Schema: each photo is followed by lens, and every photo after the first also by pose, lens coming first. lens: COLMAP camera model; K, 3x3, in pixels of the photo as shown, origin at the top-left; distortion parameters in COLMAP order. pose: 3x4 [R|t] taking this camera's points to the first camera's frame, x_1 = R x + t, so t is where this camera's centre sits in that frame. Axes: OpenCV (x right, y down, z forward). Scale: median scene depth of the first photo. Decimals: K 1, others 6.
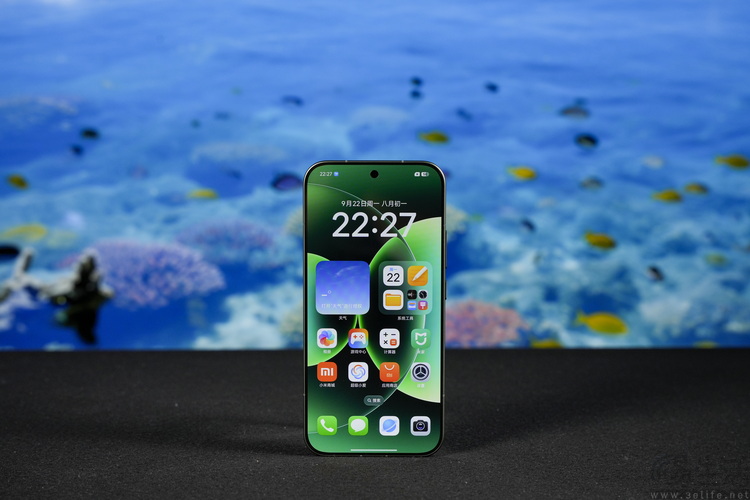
lens RADIAL K [[1466.7, 0, 373.4], [0, 1466.7, 250.7], [0, 0, 1]] dist [0.095044, 0.000000]
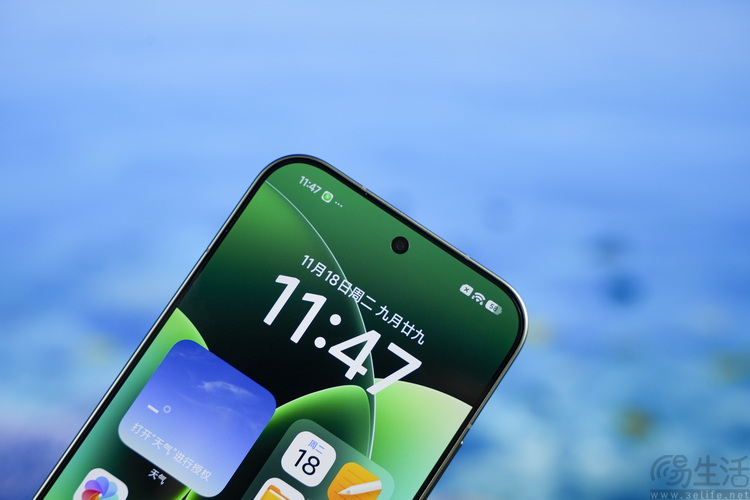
lens RADIAL K [[1466.7, 0, 374.2], [0, 1466.7, 248.9], [0, 0, 1]] dist [0.095044, 0.000000]
pose [[0.833124, 0.548491, -0.071150, 0.025307], [-0.552773, 0.830067, -0.073697, -0.012900], [0.018637, 0.100728, 0.994739, 0.523613]]
